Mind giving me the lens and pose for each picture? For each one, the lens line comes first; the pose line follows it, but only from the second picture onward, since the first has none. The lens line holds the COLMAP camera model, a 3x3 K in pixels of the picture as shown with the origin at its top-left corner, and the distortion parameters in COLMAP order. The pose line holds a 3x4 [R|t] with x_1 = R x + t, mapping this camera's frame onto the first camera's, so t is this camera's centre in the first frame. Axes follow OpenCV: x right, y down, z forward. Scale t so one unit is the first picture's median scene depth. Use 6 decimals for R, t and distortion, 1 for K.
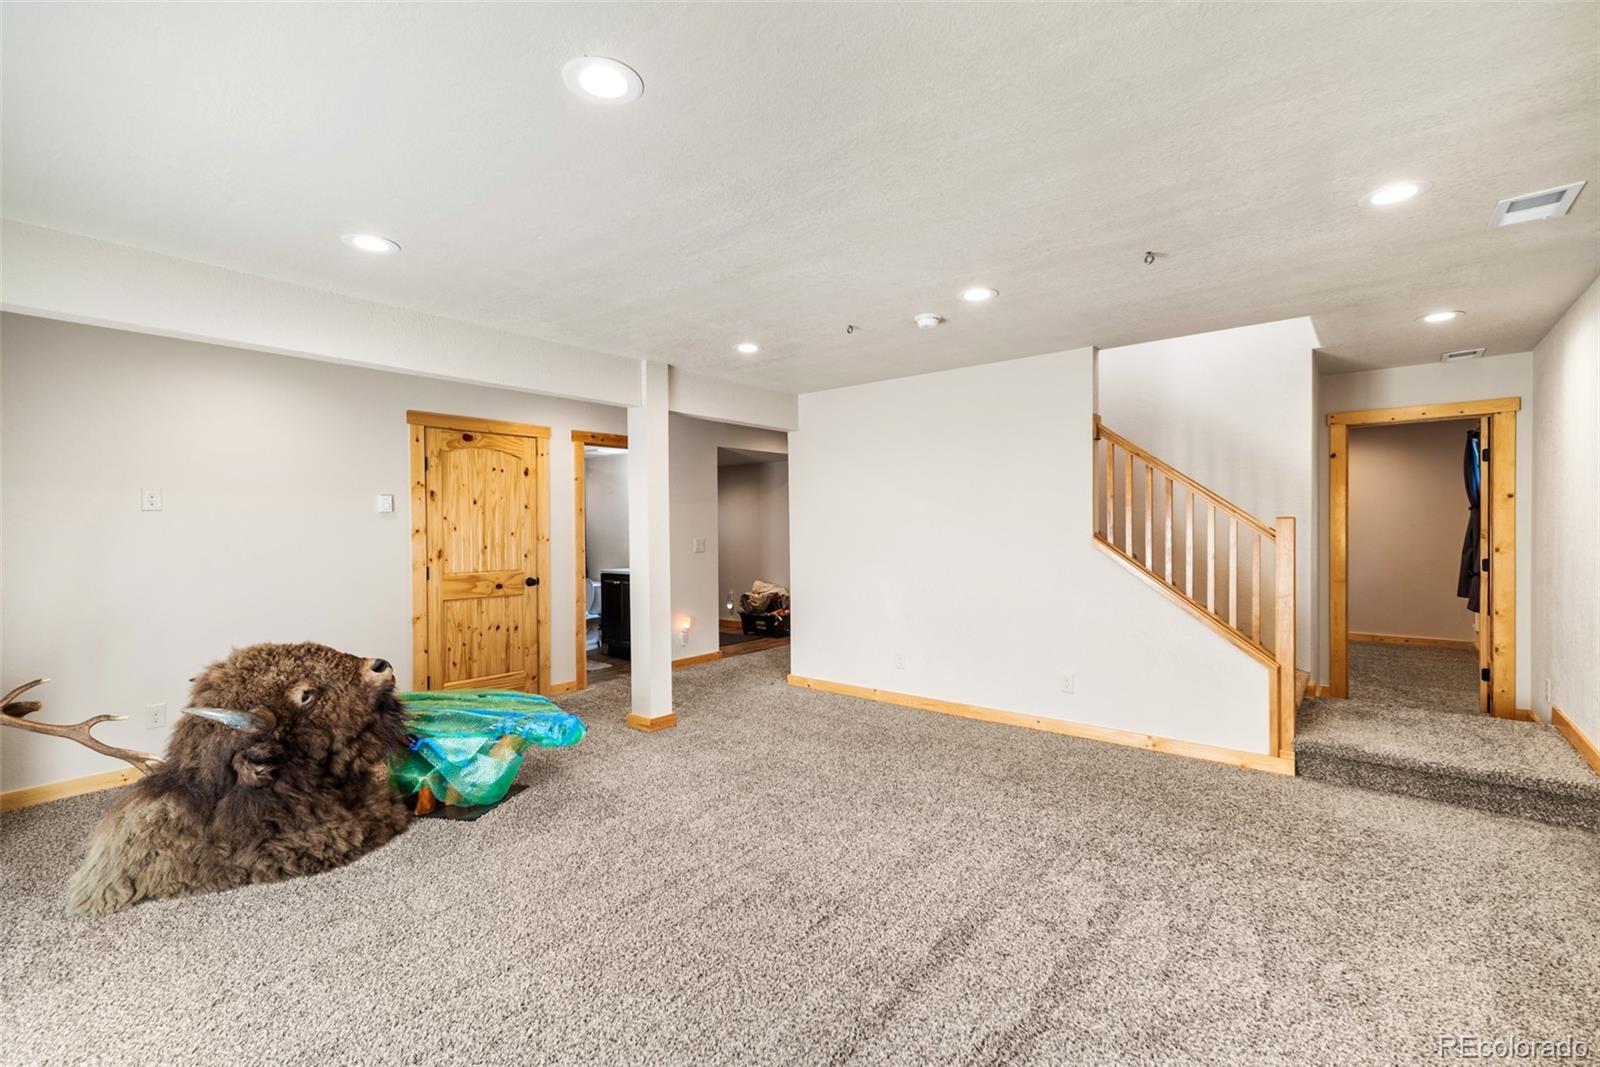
lens RADIAL K [[700.8, 0, 797.6], [0, 700.8, 529.6], [0, 0, 1]] dist [0.006873, 0.000425]
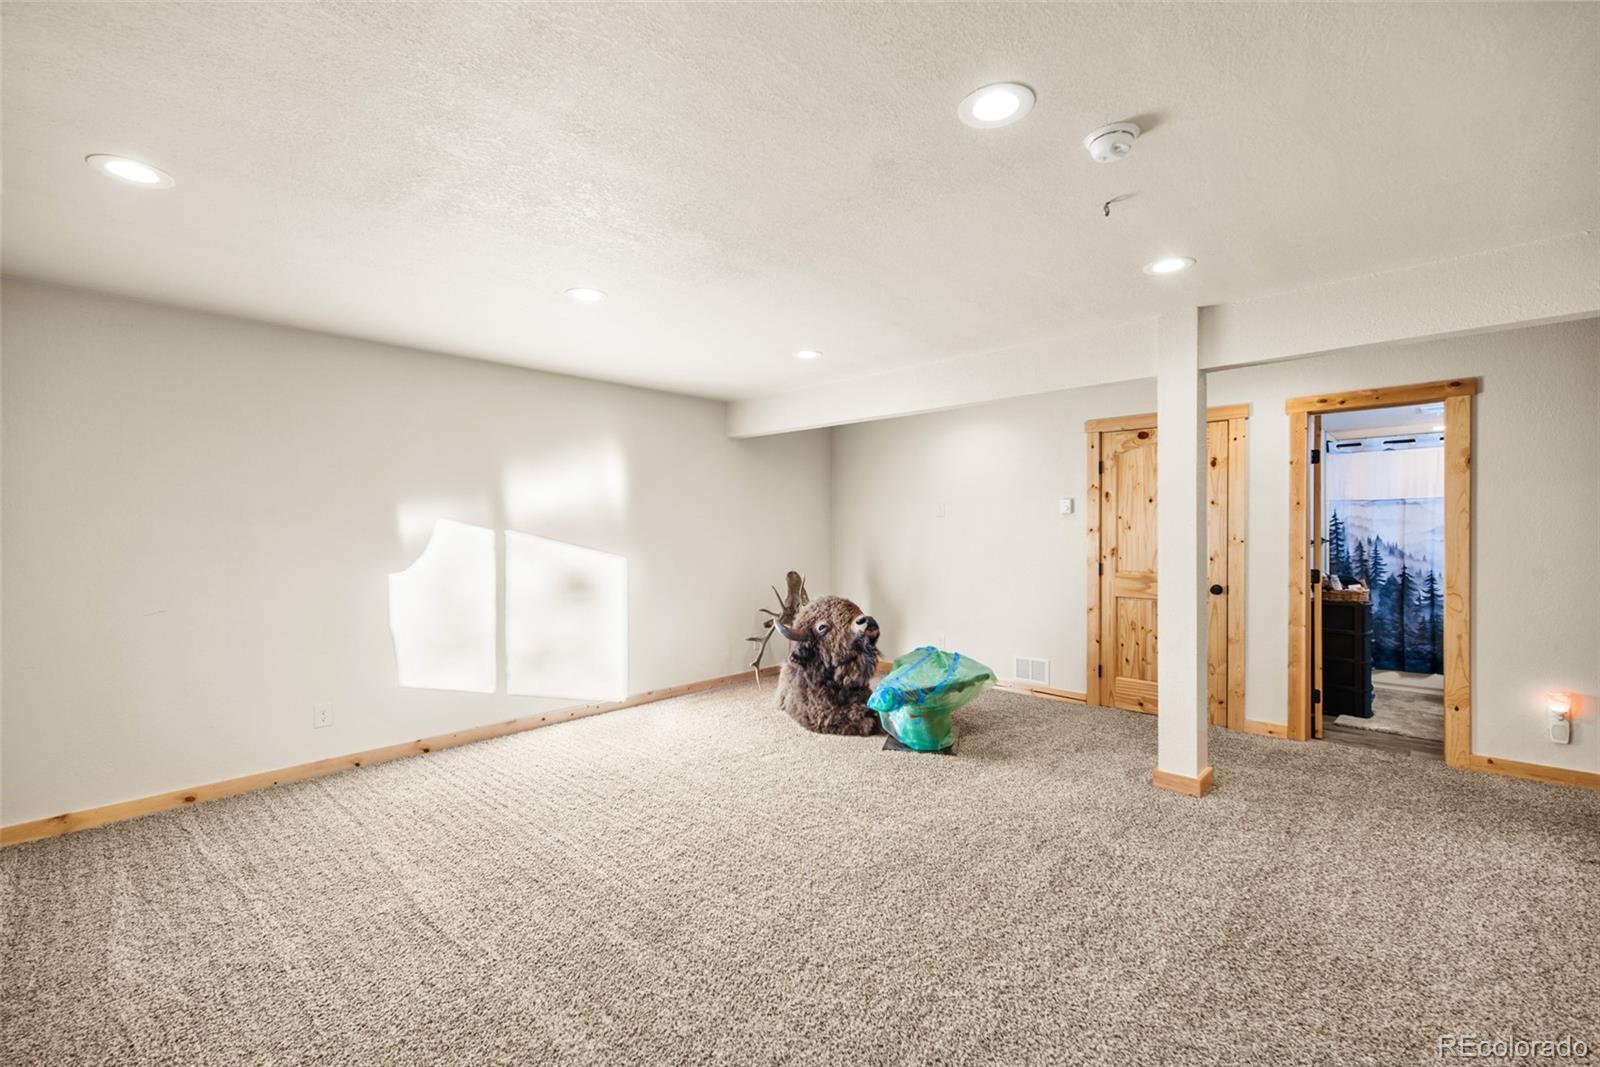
lens RADIAL K [[683.9, 0, 801.5], [0, 683.9, 536.0], [0, 0, 1]] dist [0.008929, 0.000609]
pose [[-0.053731, 0.017219, -0.998407, 0.544926], [0.002087, 0.999851, 0.017132, -0.007485], [0.998553, -0.001163, -0.053758, 0.599210]]
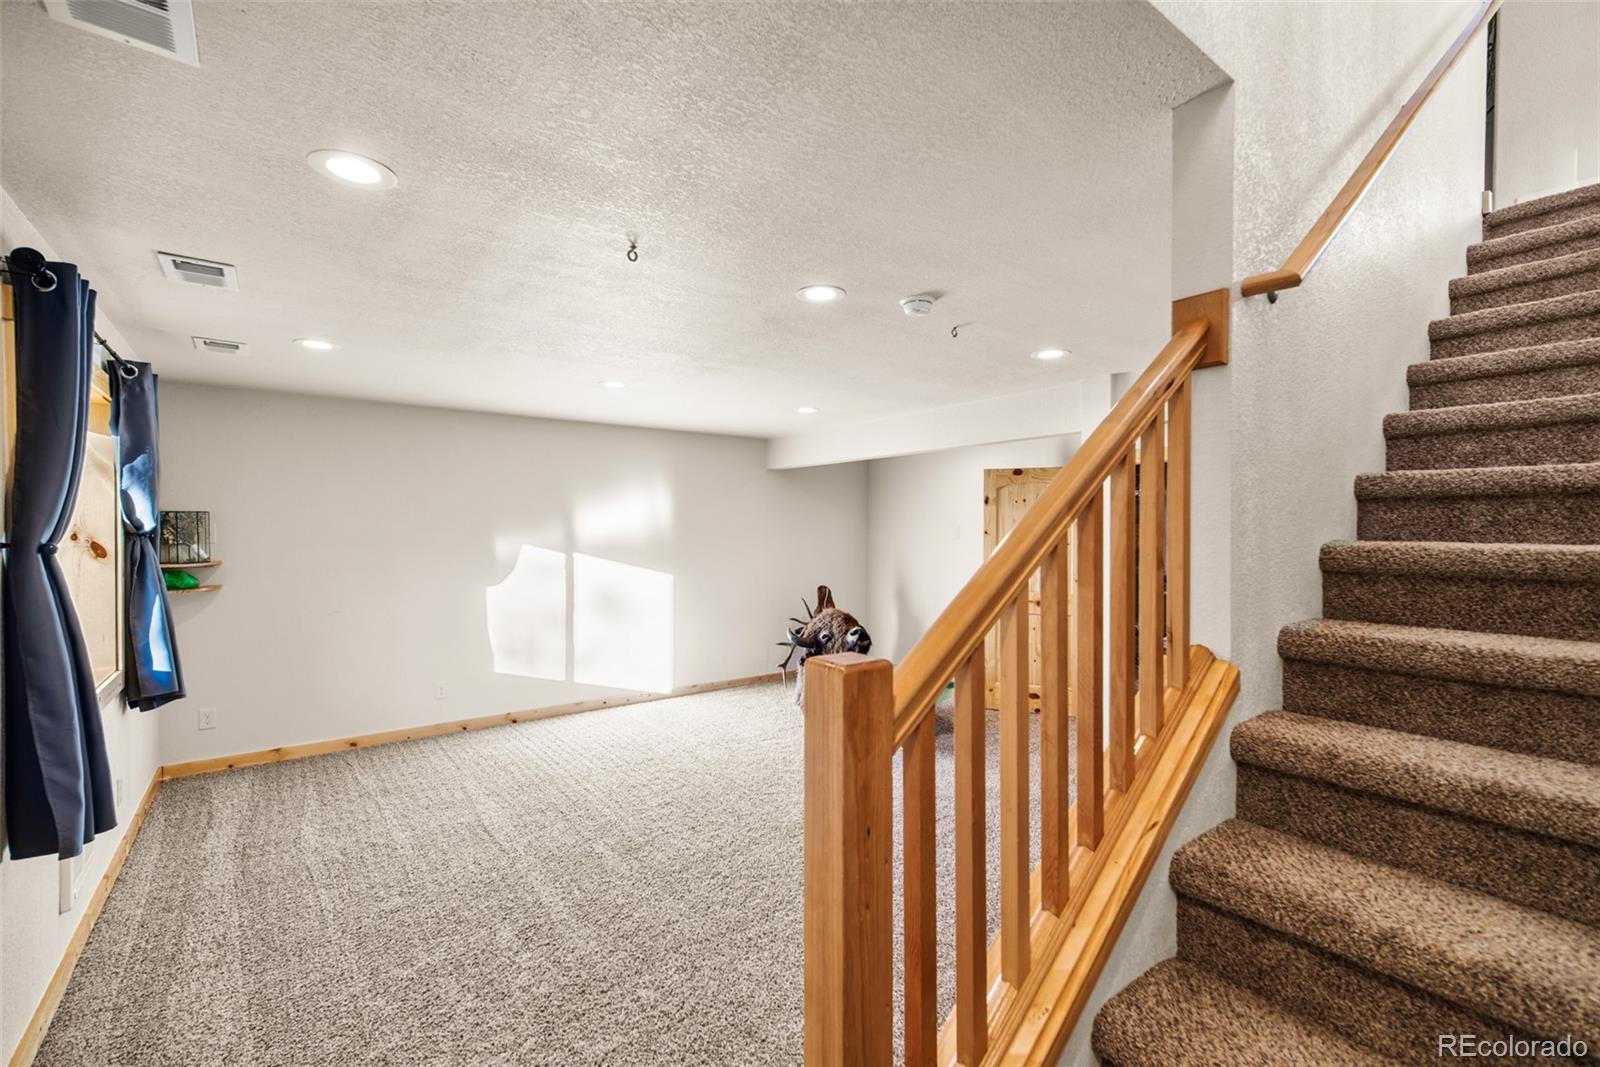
lens RADIAL K [[685.9, 0, 801.4], [0, 685.9, 536.0], [0, 0, 1]] dist [0.008678, 0.000328]
pose [[-0.222406, 0.015907, -0.974824, 0.703149], [-0.002915, 0.999852, 0.016981, -0.048873], [0.974950, 0.006618, -0.222326, 0.788995]]
